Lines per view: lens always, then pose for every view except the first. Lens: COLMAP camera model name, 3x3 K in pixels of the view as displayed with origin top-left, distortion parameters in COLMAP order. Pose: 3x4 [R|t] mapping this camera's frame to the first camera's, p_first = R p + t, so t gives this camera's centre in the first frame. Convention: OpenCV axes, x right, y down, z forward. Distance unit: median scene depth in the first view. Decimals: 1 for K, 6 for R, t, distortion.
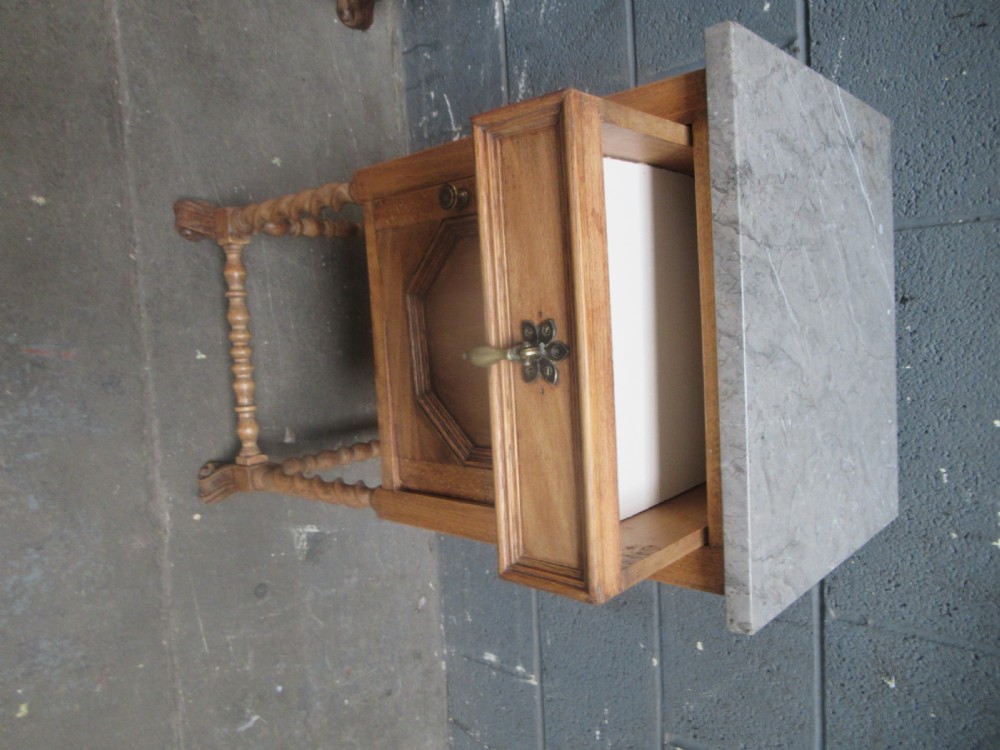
lens RADIAL K [[737.5, 0, 511.8], [0, 737.5, 371.1], [0, 0, 1]] dist [0.003705, -0.001167]
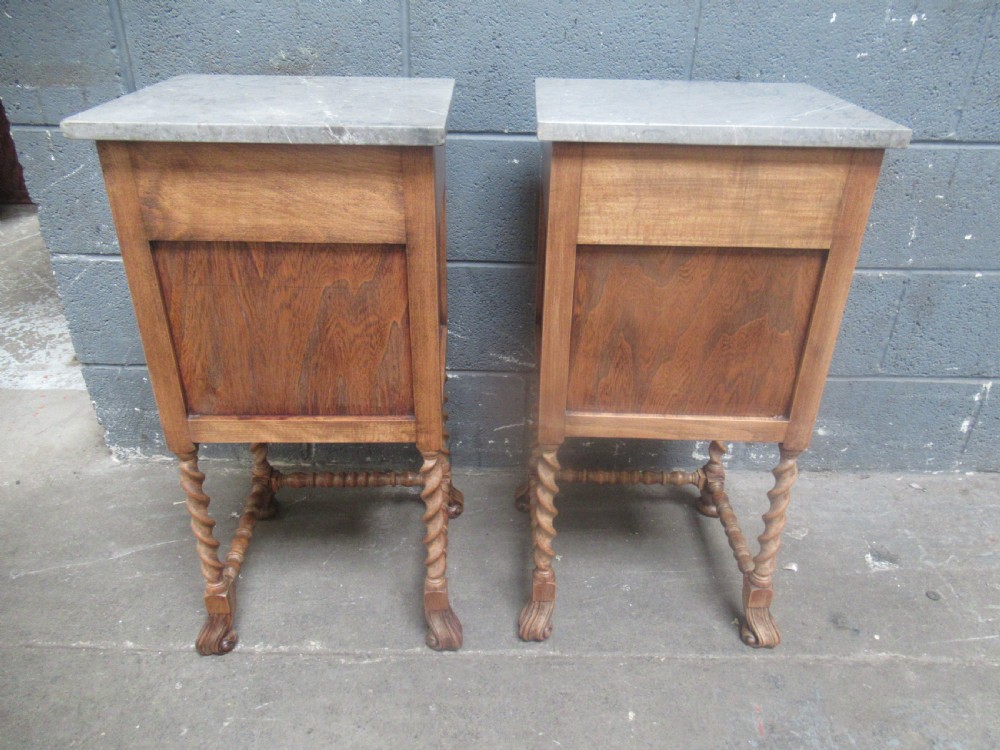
lens RADIAL K [[737.5, 0, 495.2], [0, 737.5, 370.8], [0, 0, 1]] dist [0.003705, -0.001167]
pose [[0.073497, -0.975560, 0.207075, -0.321487], [0.994824, 0.057107, -0.084049, -0.351377], [0.070169, 0.212180, 0.974708, -0.293588]]
